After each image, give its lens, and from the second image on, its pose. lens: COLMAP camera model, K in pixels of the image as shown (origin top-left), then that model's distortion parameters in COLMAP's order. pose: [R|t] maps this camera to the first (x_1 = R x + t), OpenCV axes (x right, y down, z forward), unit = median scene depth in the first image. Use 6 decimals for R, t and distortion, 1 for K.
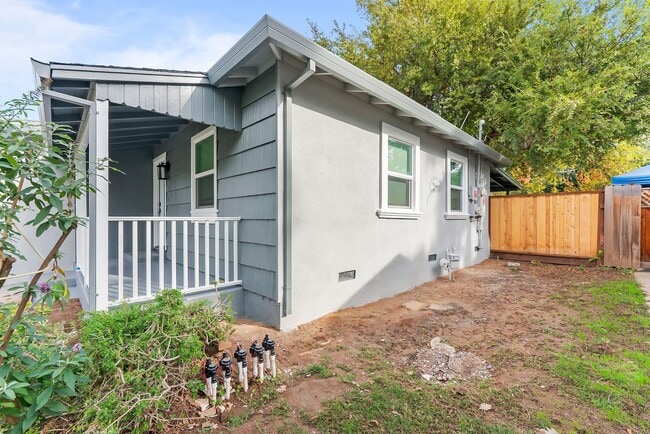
lens RADIAL K [[275.4, 0, 324.3], [0, 275.4, 218.8], [0, 0, 1]] dist [-0.001375, -0.000045]
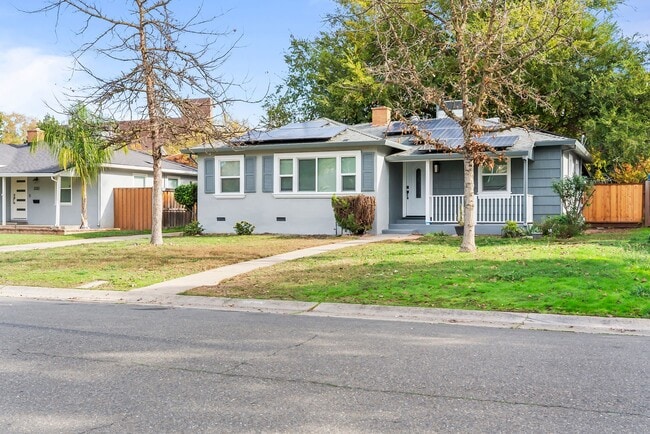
lens RADIAL K [[689.5, 0, 326.8], [0, 689.5, 219.5], [0, 0, 1]] dist [0.010487, 0.000000]
pose [[0.933833, -0.004152, 0.357685, -2.375023], [0.003915, 0.999991, 0.001388, 0.112129], [-0.357688, 0.000104, 0.933841, -2.312769]]
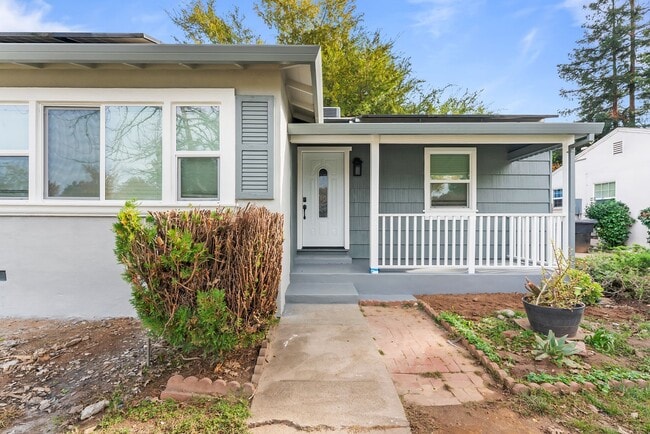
lens RADIAL K [[289.5, 0, 321.2], [0, 289.5, 222.2], [0, 0, 1]] dist [-0.000615, 0.000069]
pose [[0.695564, -0.003086, 0.718457, -1.264239], [0.005482, 0.999984, -0.001012, 0.019717], [-0.718443, 0.004643, 0.695570, 0.338024]]
